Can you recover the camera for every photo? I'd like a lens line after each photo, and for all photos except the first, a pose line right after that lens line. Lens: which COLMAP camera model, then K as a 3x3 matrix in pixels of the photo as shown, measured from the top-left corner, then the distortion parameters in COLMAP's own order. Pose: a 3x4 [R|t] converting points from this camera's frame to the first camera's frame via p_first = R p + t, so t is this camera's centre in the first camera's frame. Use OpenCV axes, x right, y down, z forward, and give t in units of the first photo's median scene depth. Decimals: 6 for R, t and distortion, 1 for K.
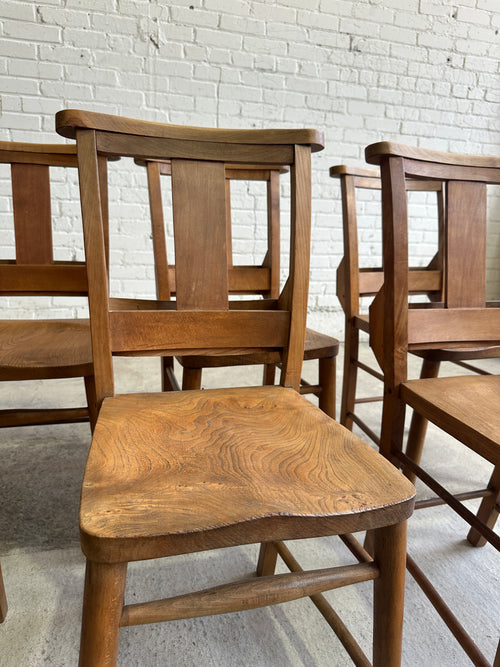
lens RADIAL K [[488.0, 0, 251.1], [0, 488.0, 335.2], [0, 0, 1]] dist [0.010490, -0.032077]
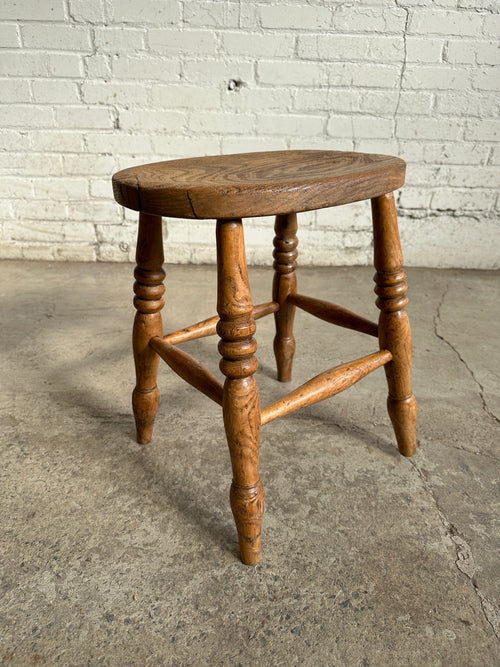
lens RADIAL K [[488.0, 0, 243.2], [0, 488.0, 338.2], [0, 0, 1]] dist [0.010490, -0.032077]
pose [[0.964613, 0.089820, -0.247898, -0.003392], [-0.044042, 0.981867, 0.184382, -0.000191], [0.259964, -0.166940, 0.951078, 0.368505]]
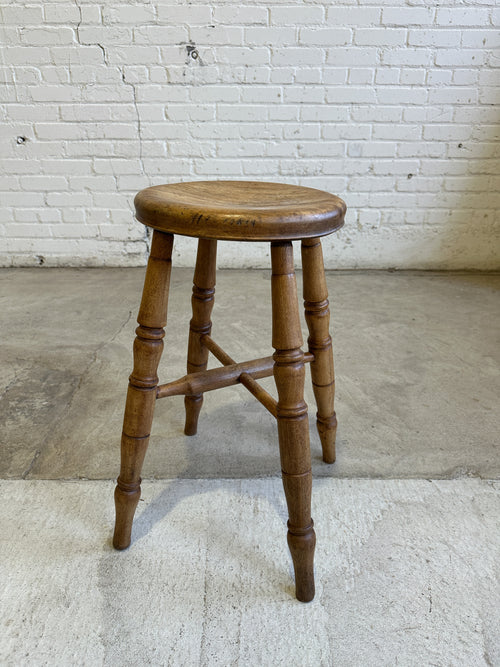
lens RADIAL K [[493.0, 0, 250.1], [0, 493.0, 337.6], [0, 0, 1]] dist [0.001466, -0.020839]
pose [[0.963712, 0.067698, -0.258216, 0.477373], [-0.025549, 0.986259, 0.163221, -0.006836], [0.265717, -0.150701, 0.952199, 0.216809]]
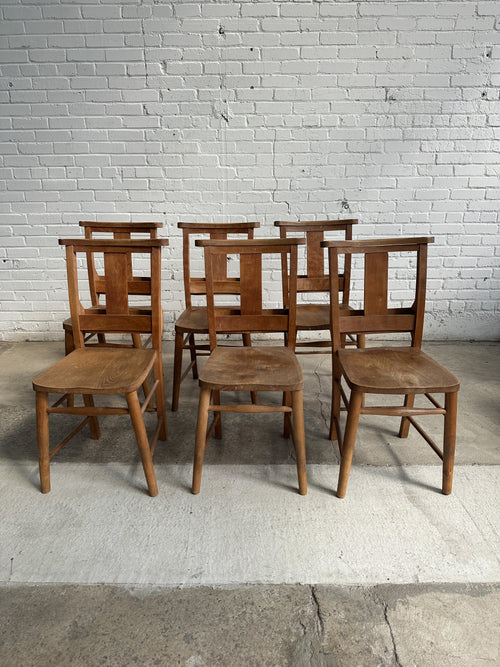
lens RADIAL K [[488.0, 0, 245.6], [0, 488.0, 334.7], [0, 0, 1]] dist [0.010490, -0.032077]
pose [[0.957702, 0.036858, -0.285393, 0.250947], [-0.019254, 0.997748, 0.064247, -0.086237], [0.287118, -0.056034, 0.956255, -0.292656]]
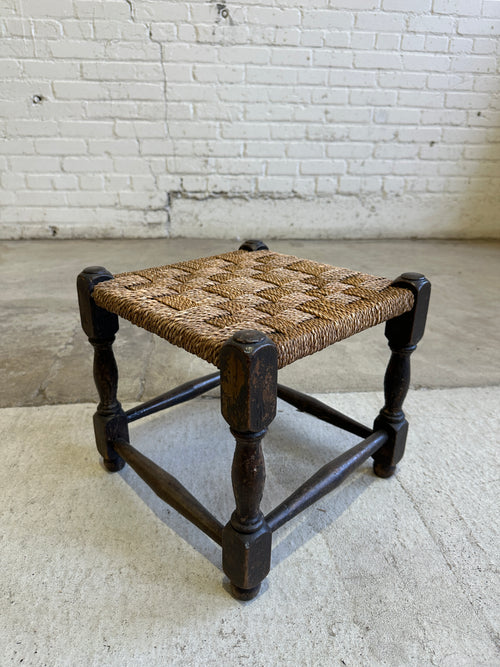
lens RADIAL K [[493.0, 0, 255.9], [0, 493.0, 337.8], [0, 0, 1]] dist [-0.003195, -0.020619]
pose [[0.986603, 0.029309, -0.160486, 0.328290], [-0.008865, 0.991907, 0.126653, 0.094850], [0.162900, -0.123533, 0.978879, 0.202147]]
